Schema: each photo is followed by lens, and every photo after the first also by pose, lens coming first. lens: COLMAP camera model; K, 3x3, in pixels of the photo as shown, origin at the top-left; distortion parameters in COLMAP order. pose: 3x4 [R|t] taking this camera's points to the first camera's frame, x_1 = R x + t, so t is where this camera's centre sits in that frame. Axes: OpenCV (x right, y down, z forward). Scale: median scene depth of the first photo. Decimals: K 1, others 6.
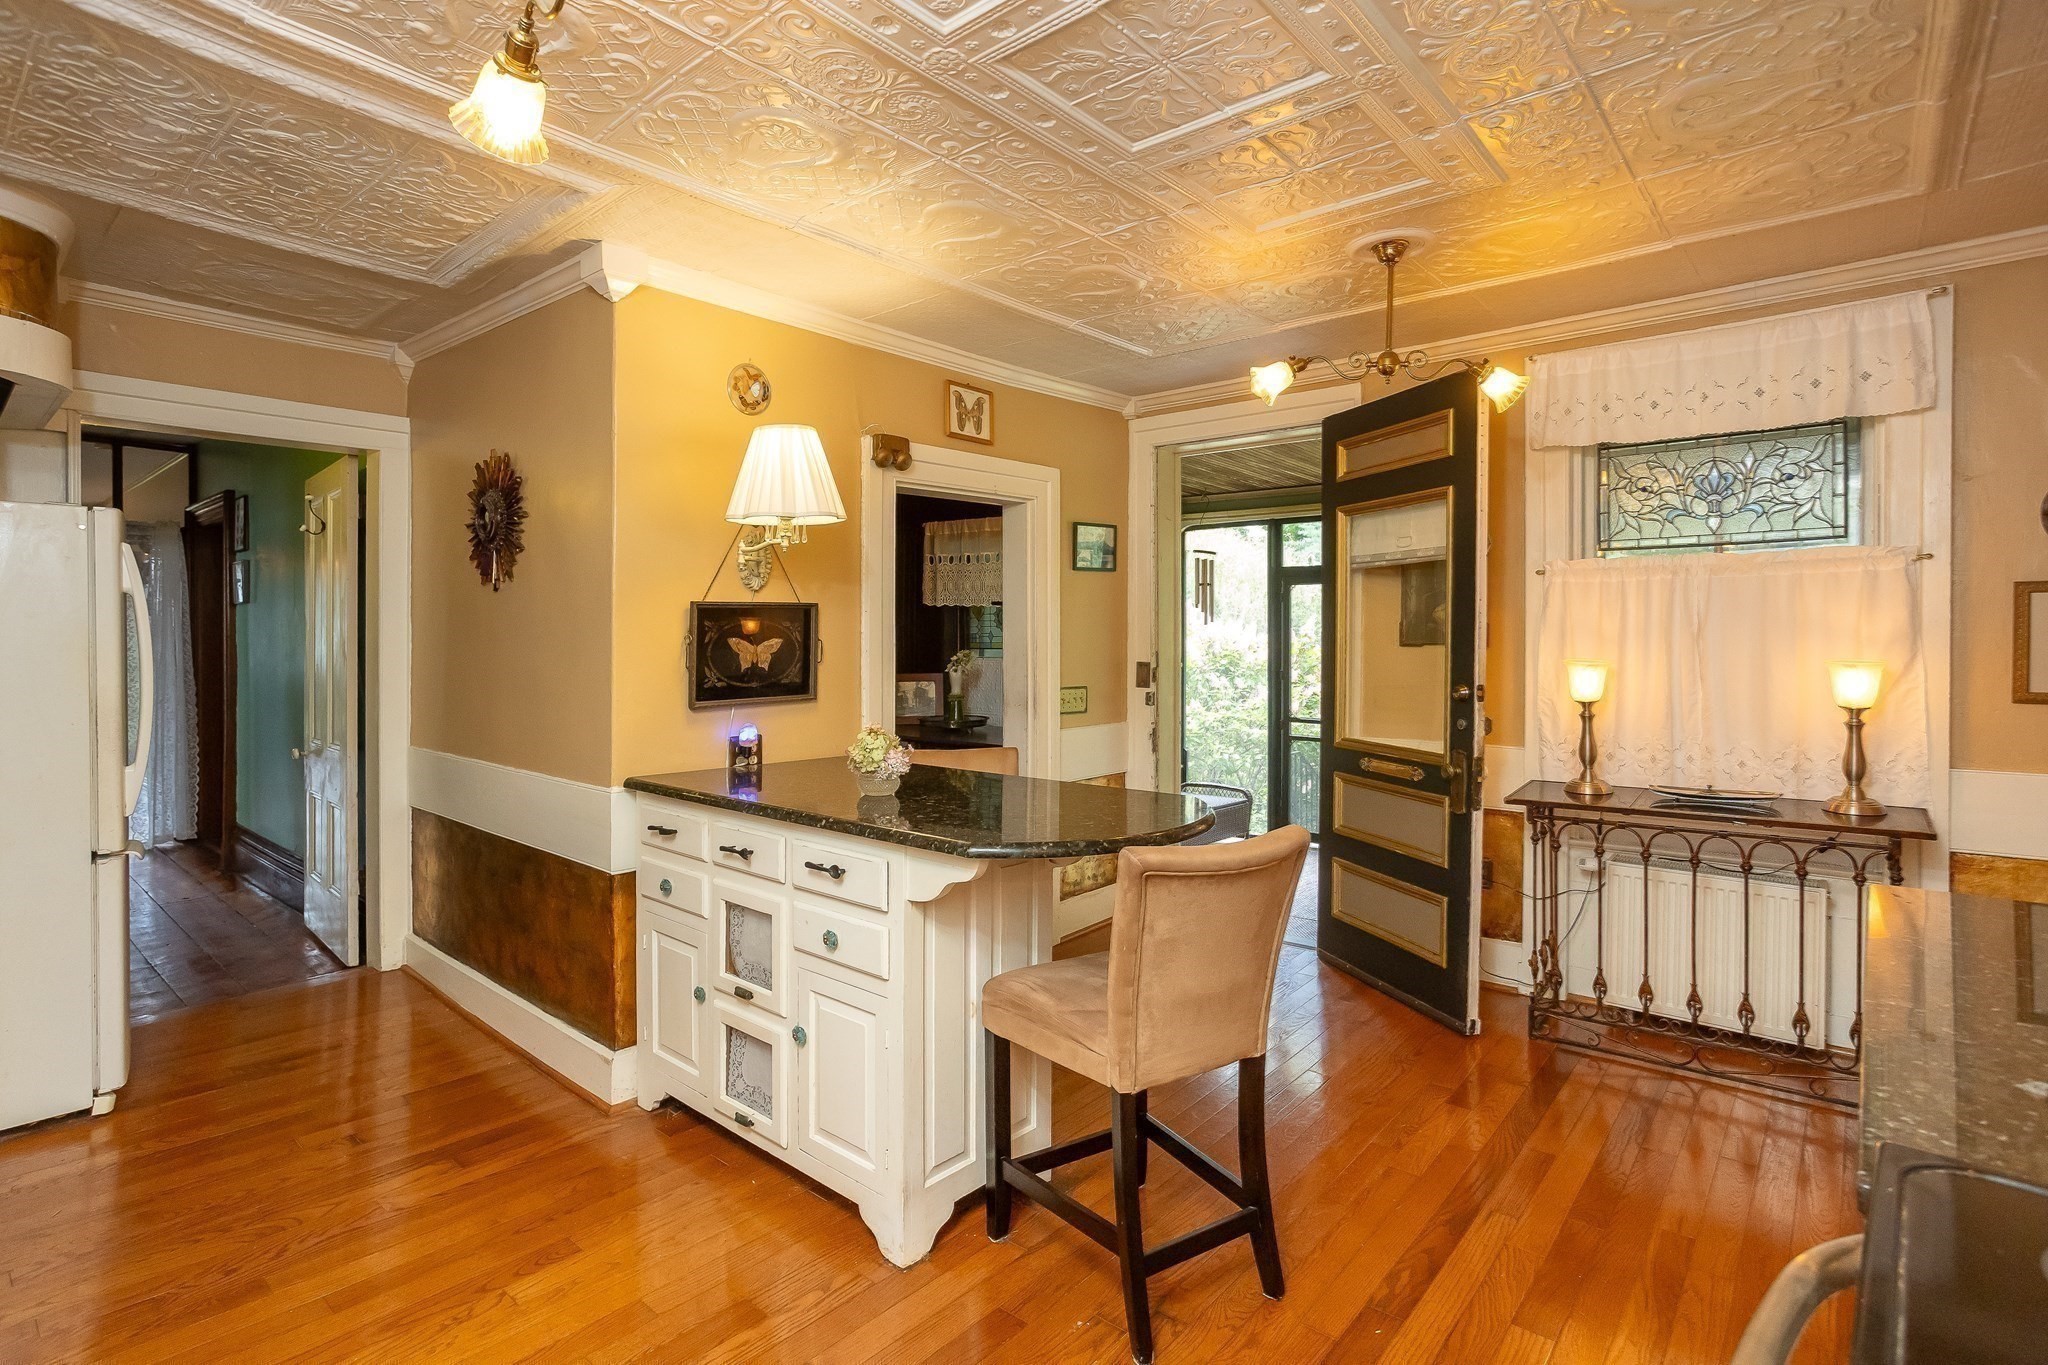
lens RADIAL K [[986.6, 0, 1026.0], [0, 986.6, 708.8], [0, 0, 1]] dist [-0.050872, 0.034494]
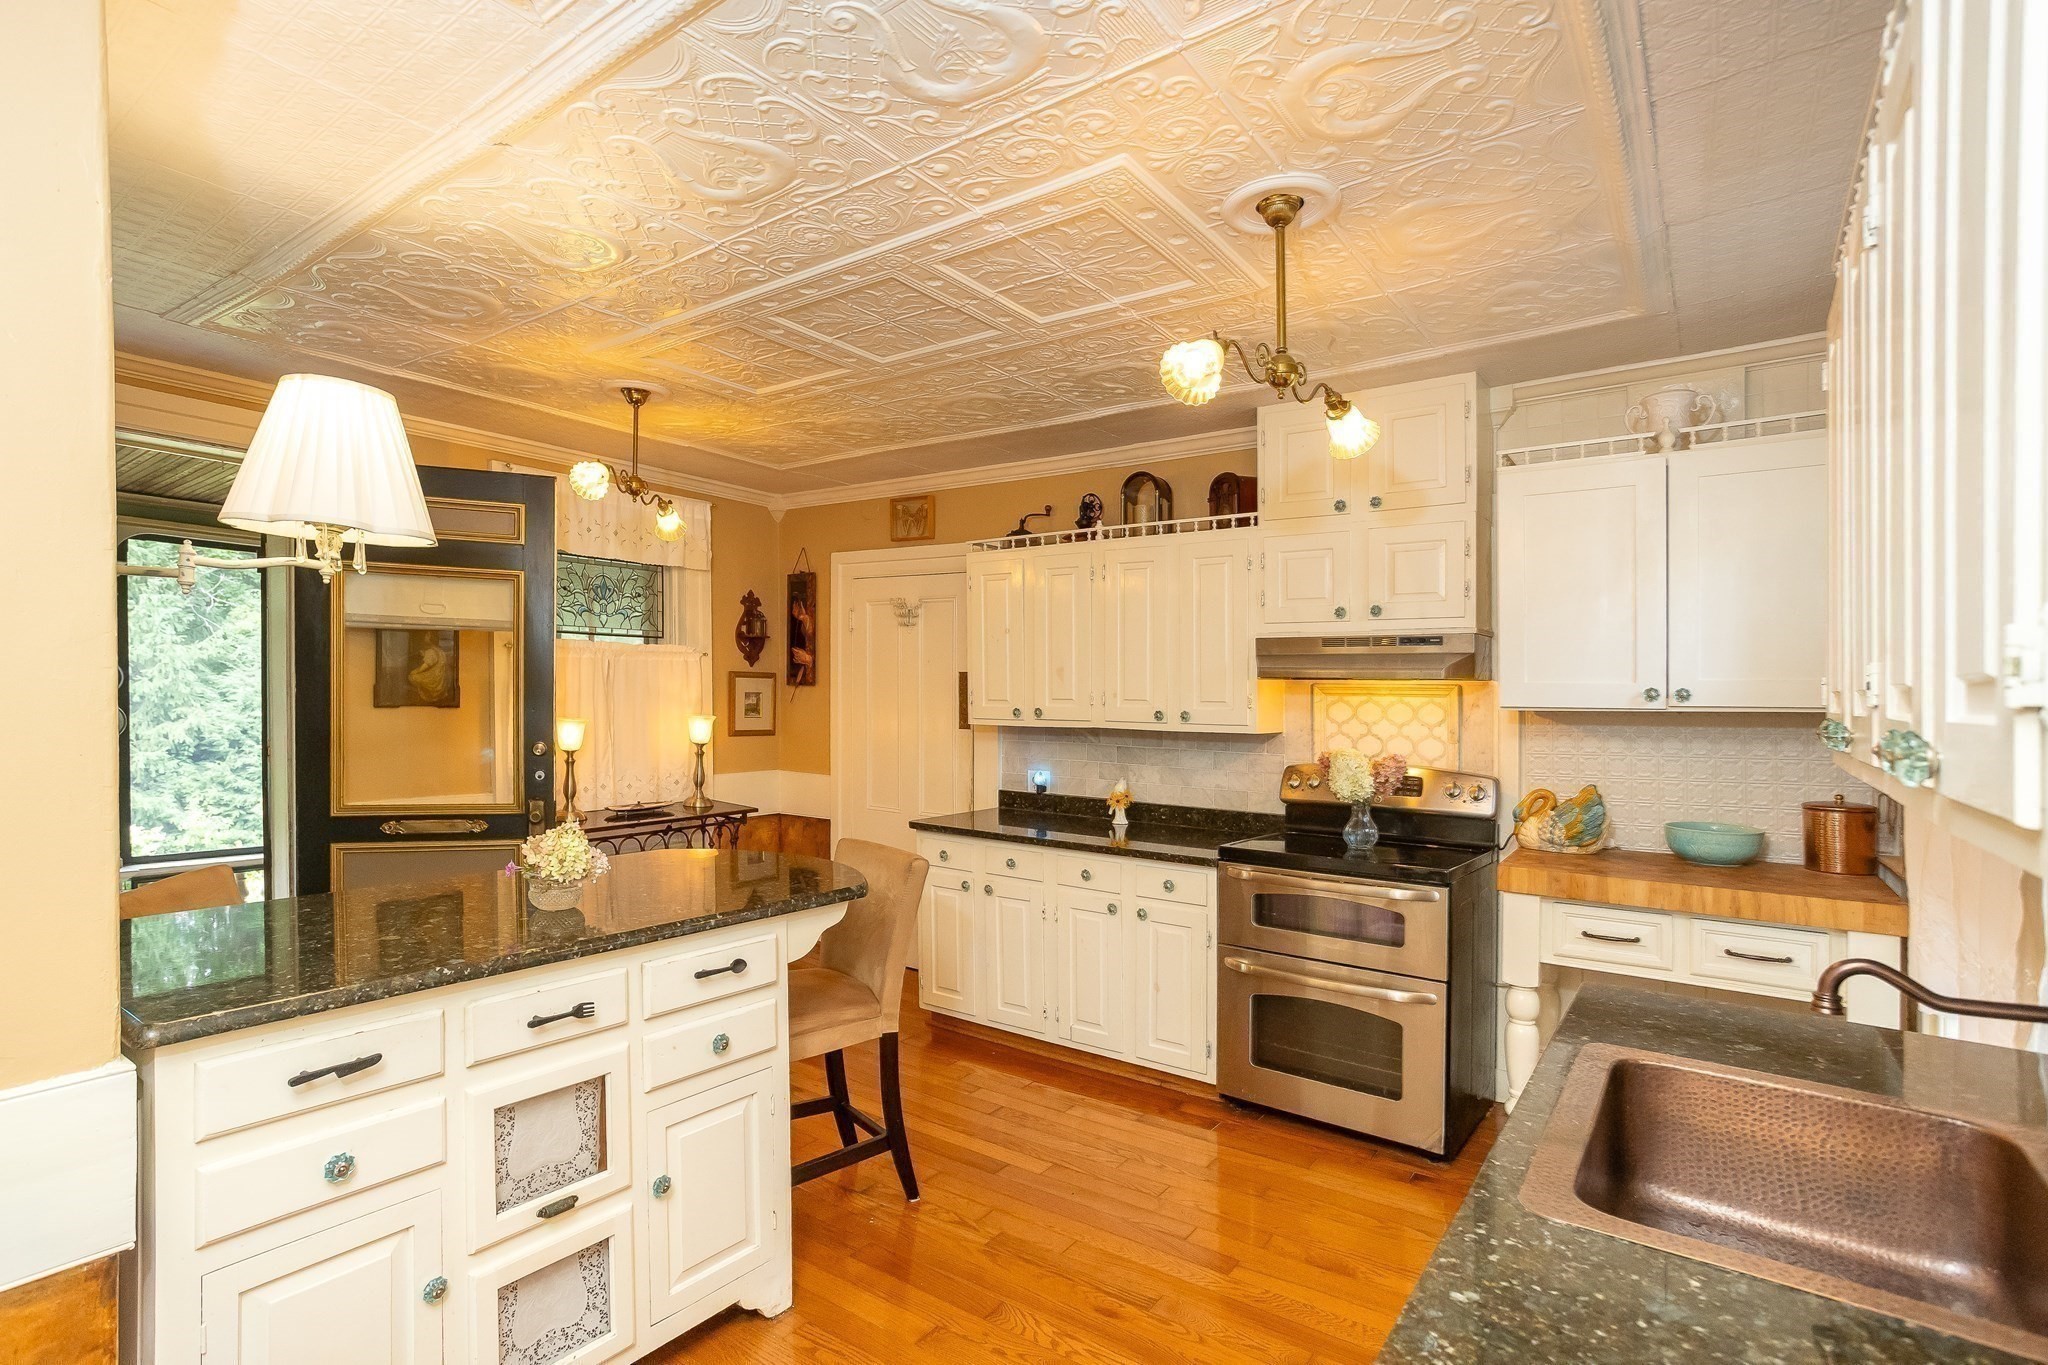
lens RADIAL K [[986.6, 0, 1026.0], [0, 986.6, 708.8], [0, 0, 1]] dist [-0.050872, 0.034494]
pose [[-0.090370, -0.019201, 0.995723, -0.881024], [0.047287, 0.998604, 0.023549, -0.073540], [-0.994785, 0.049213, -0.089336, 0.586093]]
